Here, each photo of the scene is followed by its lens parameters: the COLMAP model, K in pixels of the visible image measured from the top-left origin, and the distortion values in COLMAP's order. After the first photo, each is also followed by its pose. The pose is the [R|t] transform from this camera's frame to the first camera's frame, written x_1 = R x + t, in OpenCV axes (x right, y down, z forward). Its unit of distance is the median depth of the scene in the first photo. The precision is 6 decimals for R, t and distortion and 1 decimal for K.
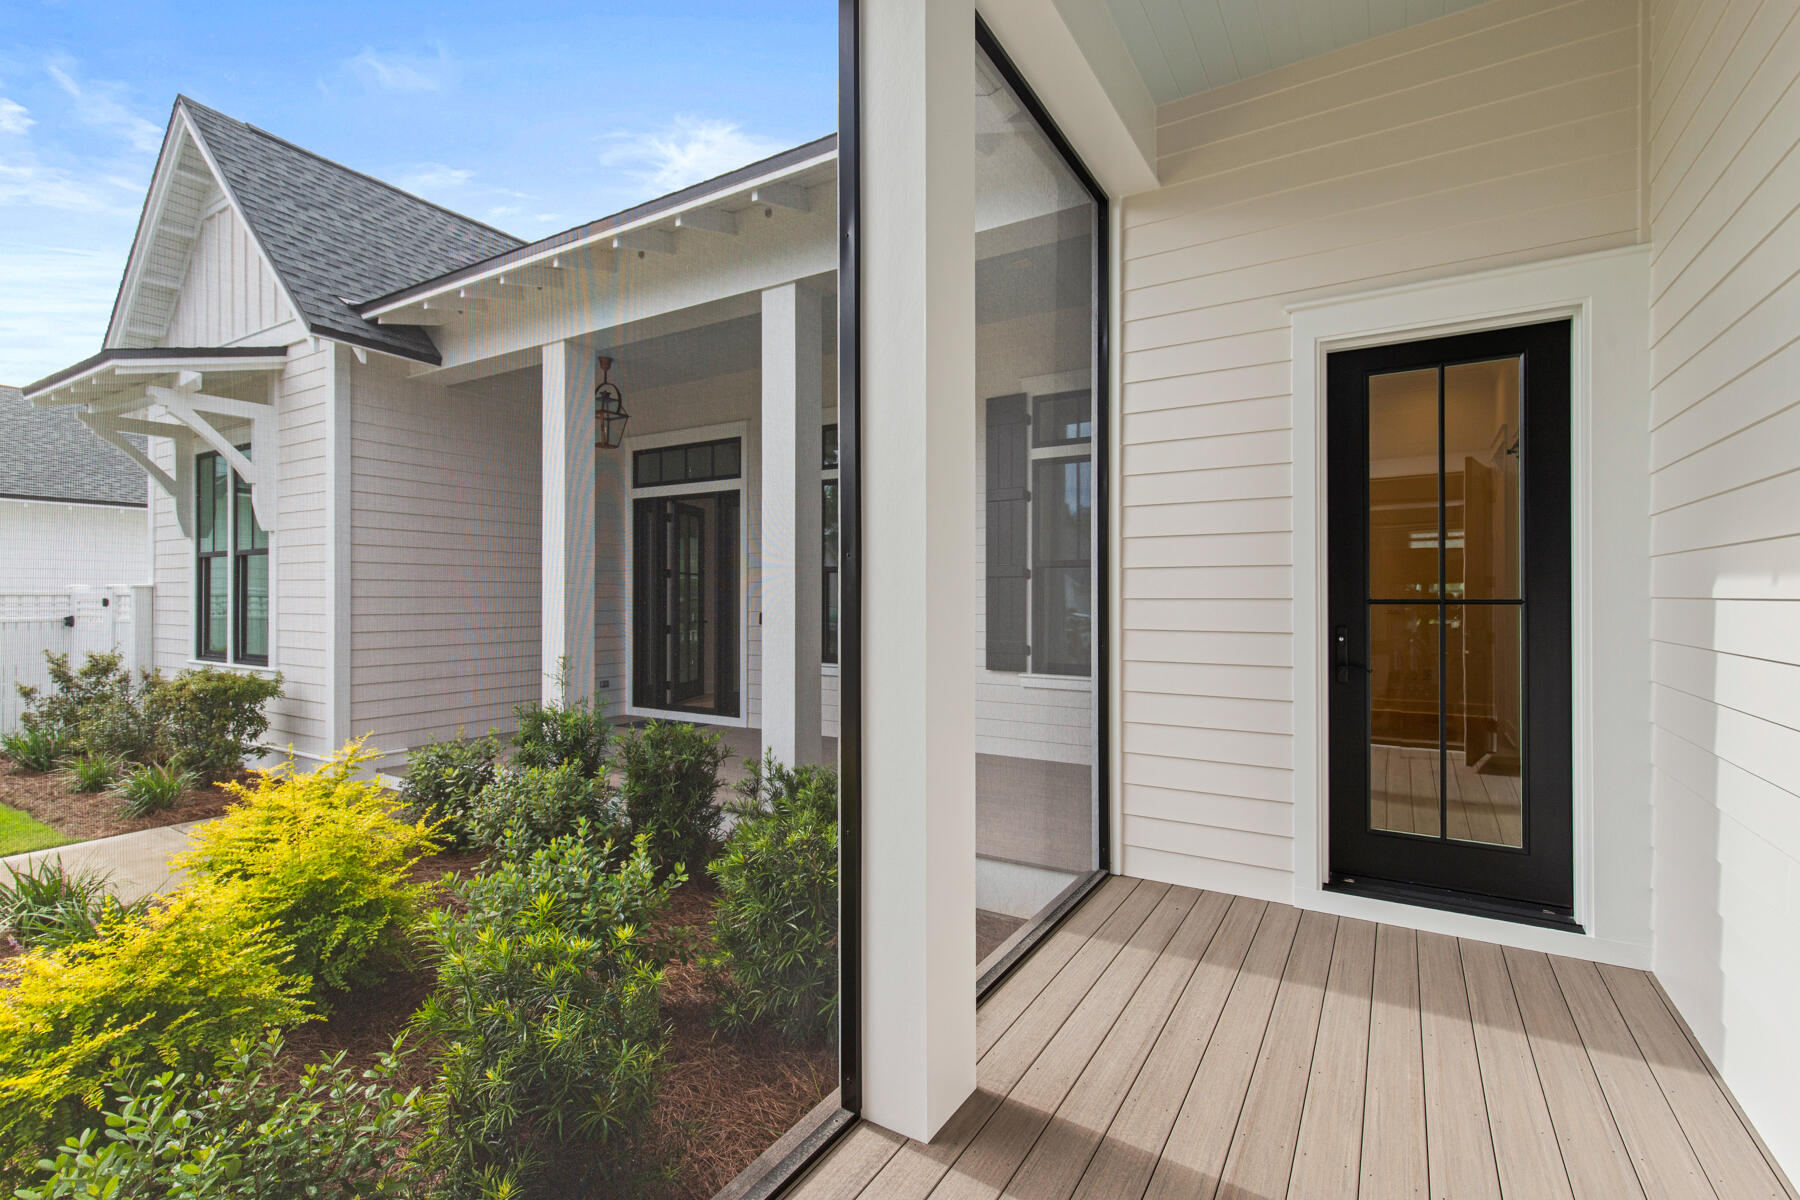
lens RADIAL K [[807.9, 0, 904.3], [0, 807.9, 593.7], [0, 0, 1]] dist [0.005026, 0.000989]
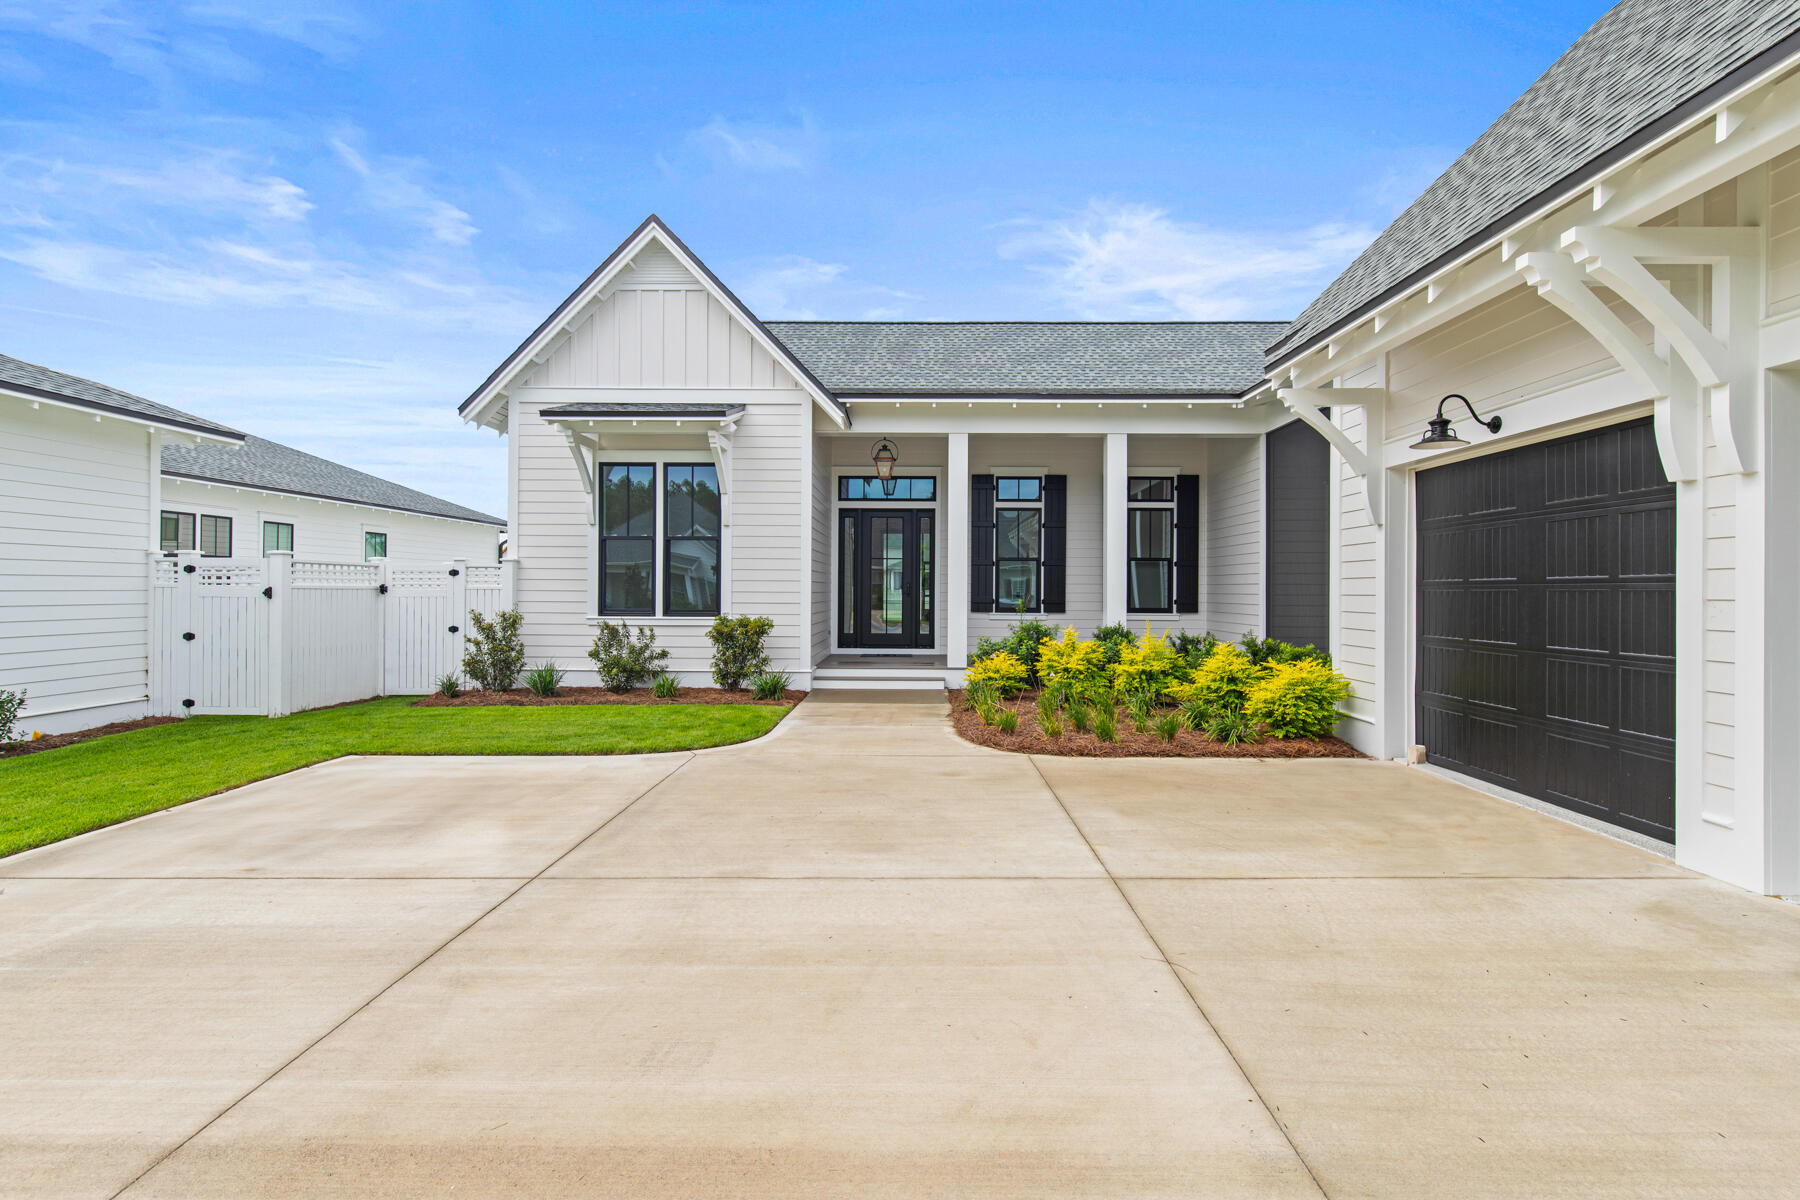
lens RADIAL K [[855.5, 0, 909.6], [0, 855.5, 592.7], [0, 0, 1]] dist [0.001025, -0.000826]
pose [[0.858052, 0.003027, 0.513553, -1.134847], [-0.005564, 0.999979, 0.003402, 0.034781], [-0.513532, -0.005777, 0.858051, -0.457879]]
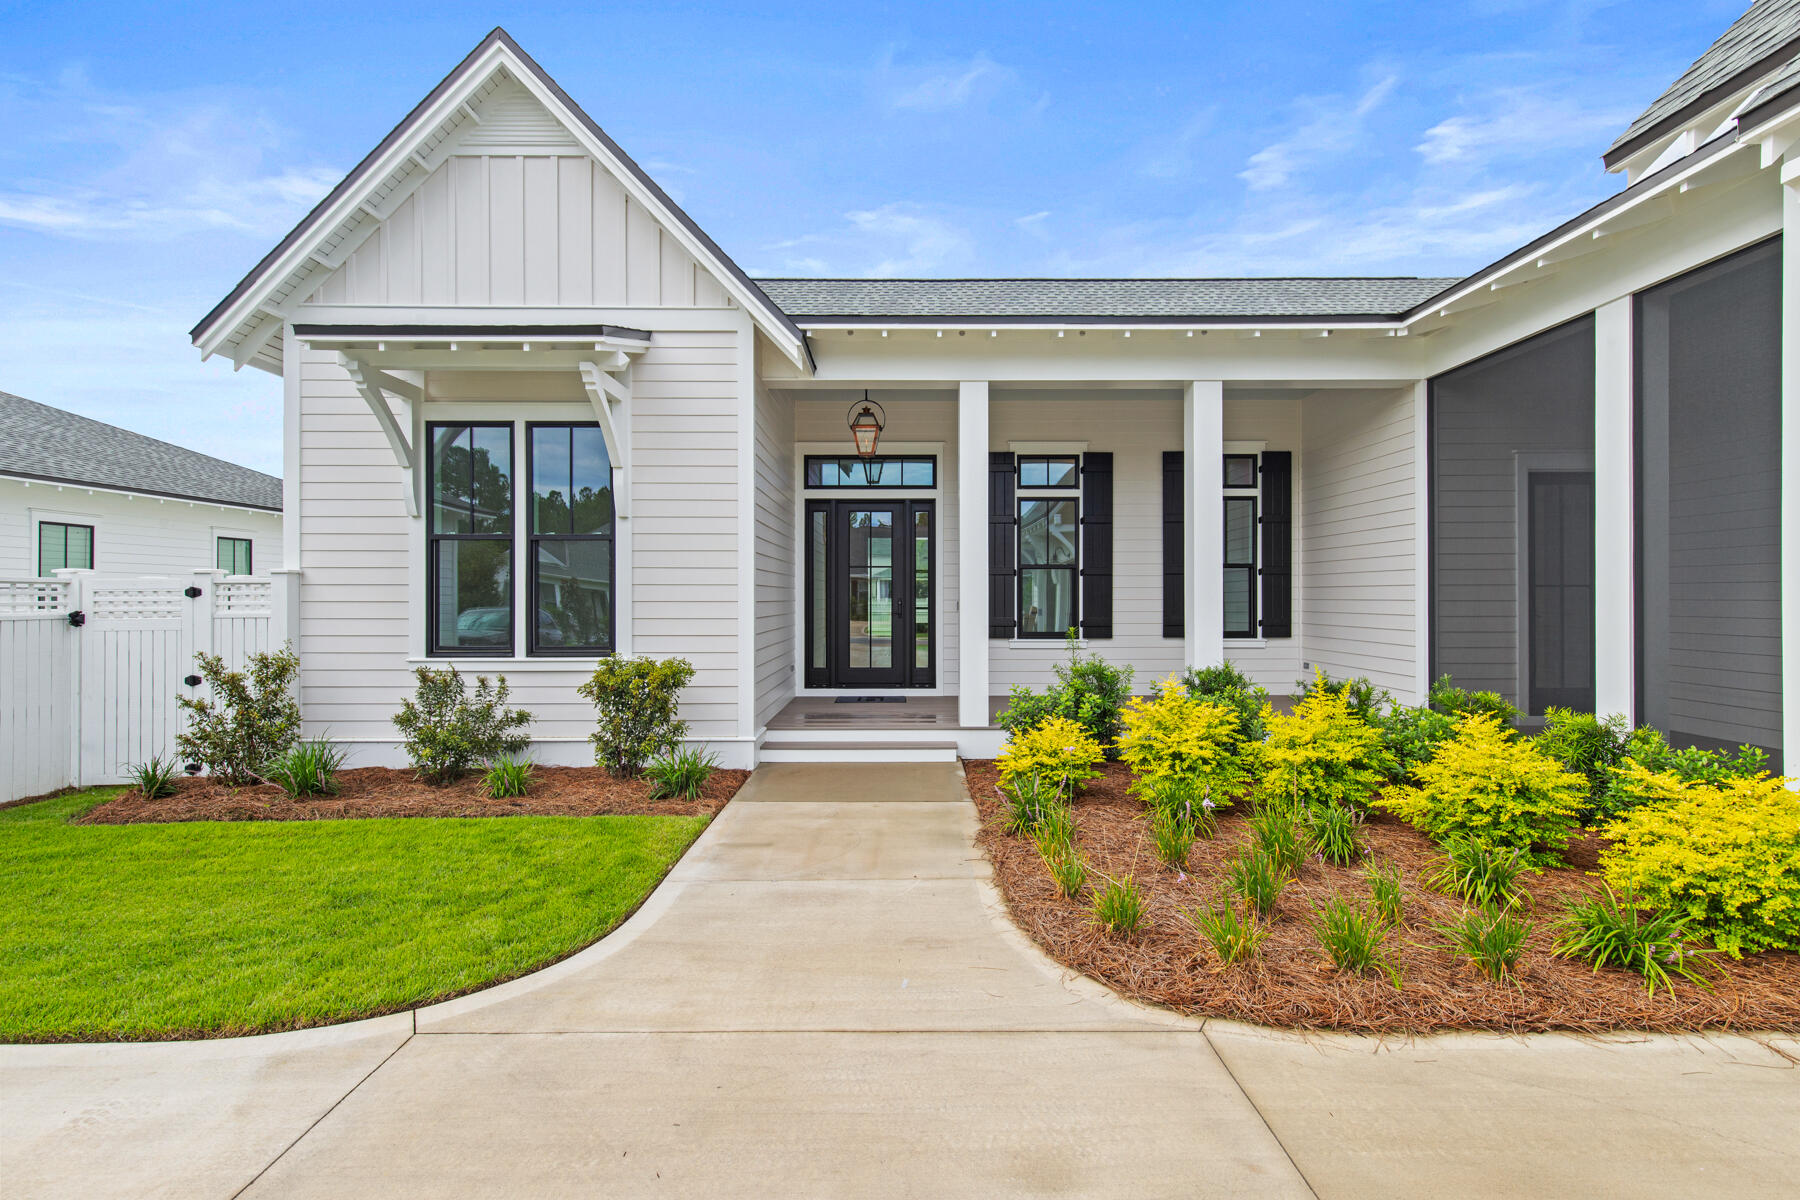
lens RADIAL K [[817.0, 0, 907.3], [0, 817.0, 595.8], [0, 0, 1]] dist [0.005526, 0.000433]
pose [[0.850555, -0.000125, 0.525887, -0.879636], [0.000770, 0.999999, -0.001008, 0.016588], [-0.525886, 0.001263, 0.850554, -0.013269]]
